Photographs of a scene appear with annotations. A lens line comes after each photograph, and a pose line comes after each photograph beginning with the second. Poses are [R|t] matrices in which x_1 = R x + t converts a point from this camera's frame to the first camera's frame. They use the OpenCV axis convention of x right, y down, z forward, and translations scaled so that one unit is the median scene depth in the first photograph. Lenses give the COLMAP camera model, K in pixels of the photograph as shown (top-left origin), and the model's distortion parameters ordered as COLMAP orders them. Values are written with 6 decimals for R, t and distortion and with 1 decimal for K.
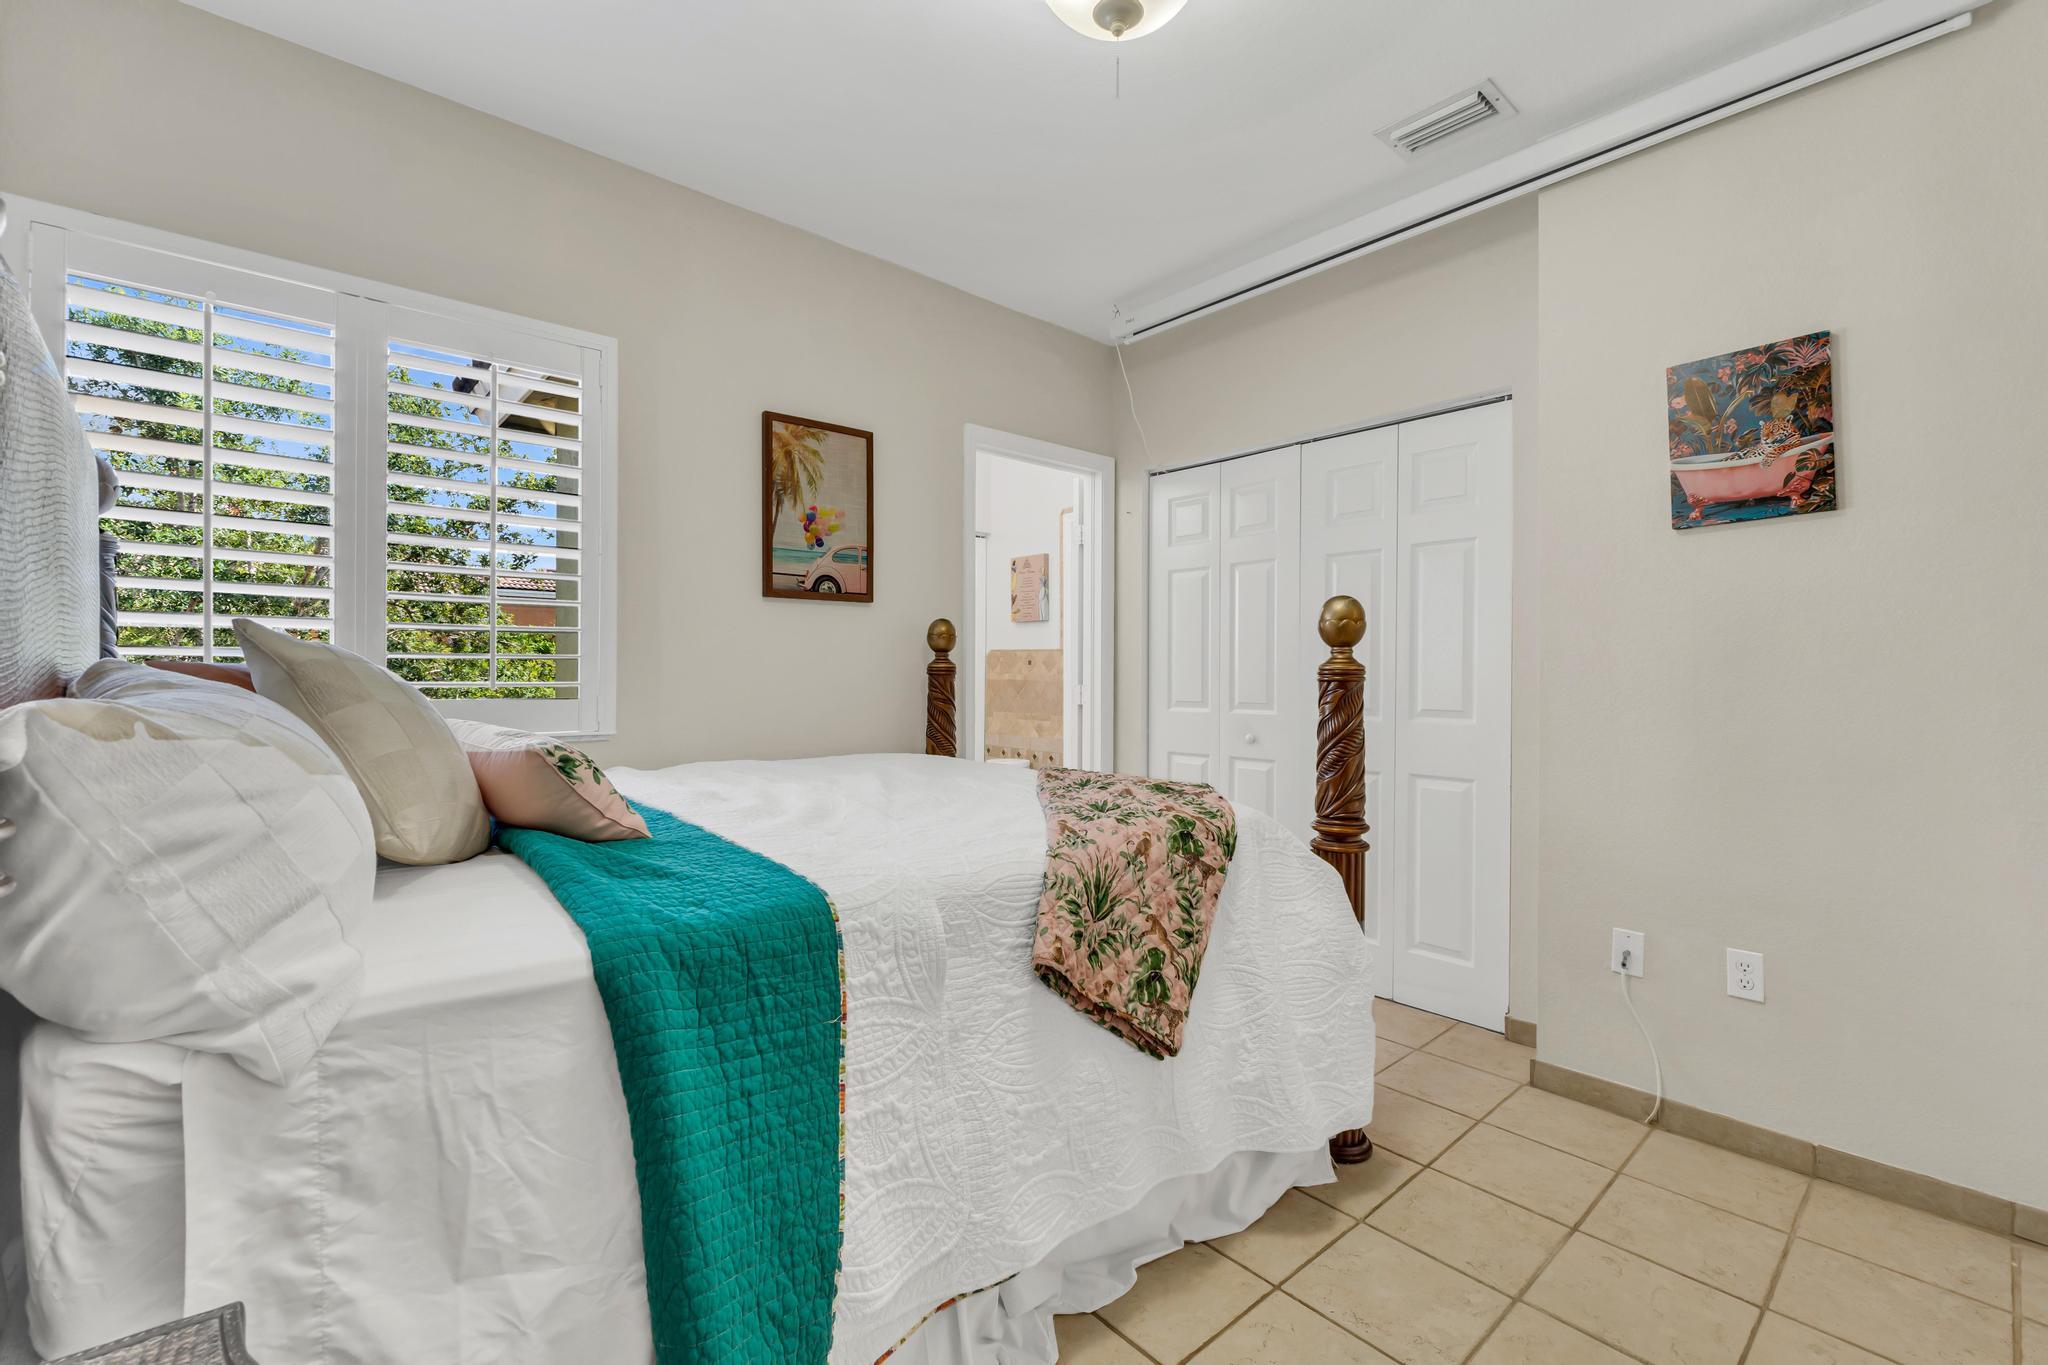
lens RADIAL K [[873.9, 0, 1024.5], [0, 873.9, 676.8], [0, 0, 1]] dist [-0.011155, 0.000289]
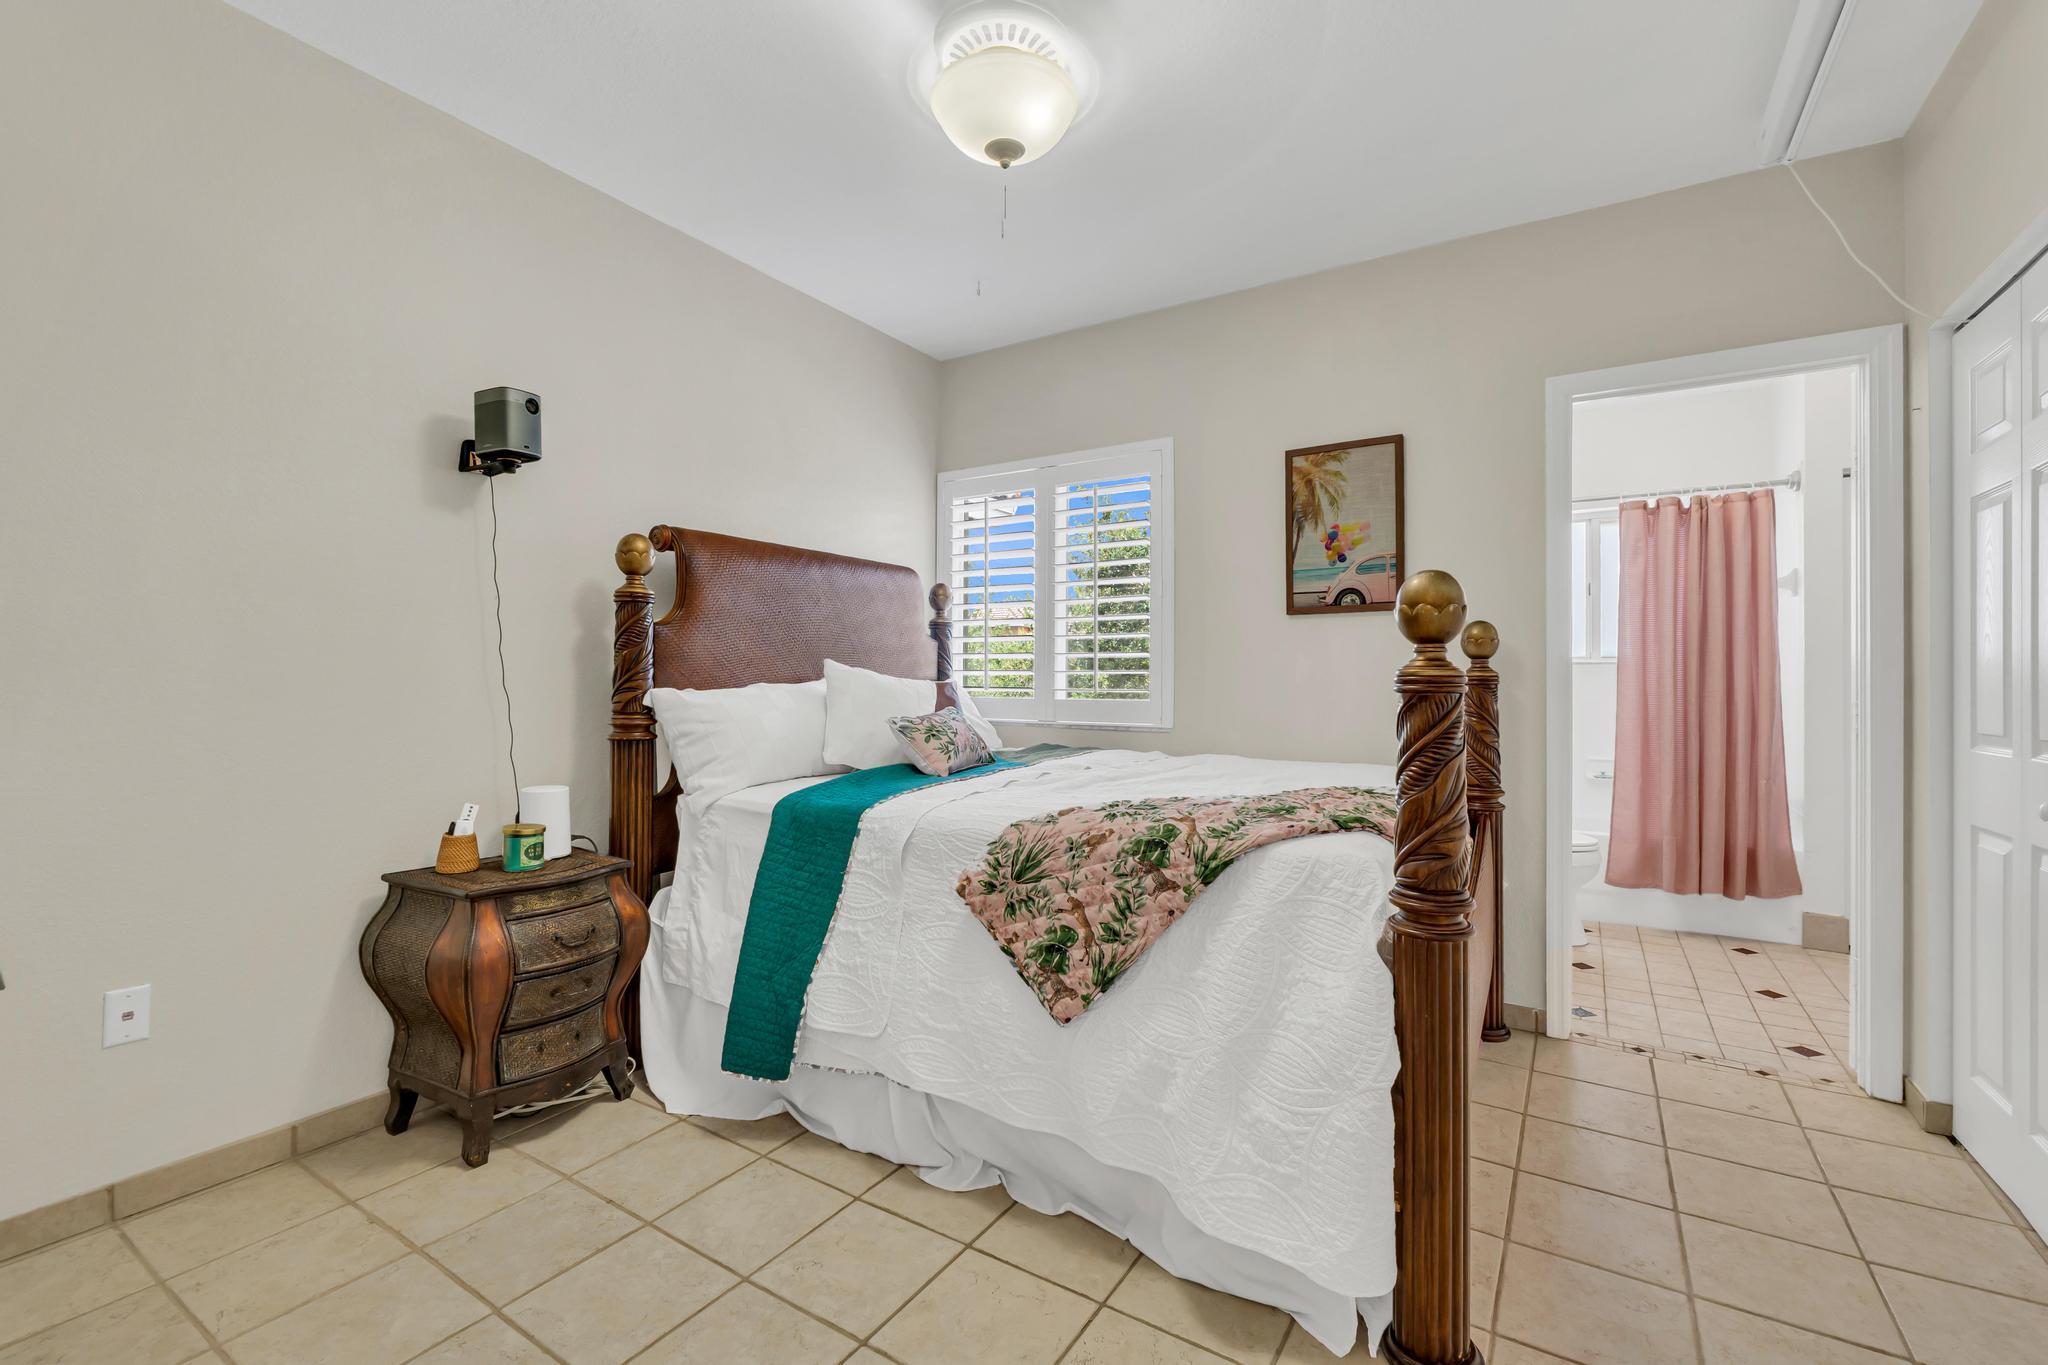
lens RADIAL K [[873.9, 0, 1032.0], [0, 873.9, 681.7], [0, 0, 1]] dist [-0.011155, 0.000289]
pose [[0.285456, -0.001792, -0.958390, 0.691527], [-0.006595, 0.999971, -0.003834, 0.000864], [0.958369, 0.007415, 0.285436, 0.363129]]
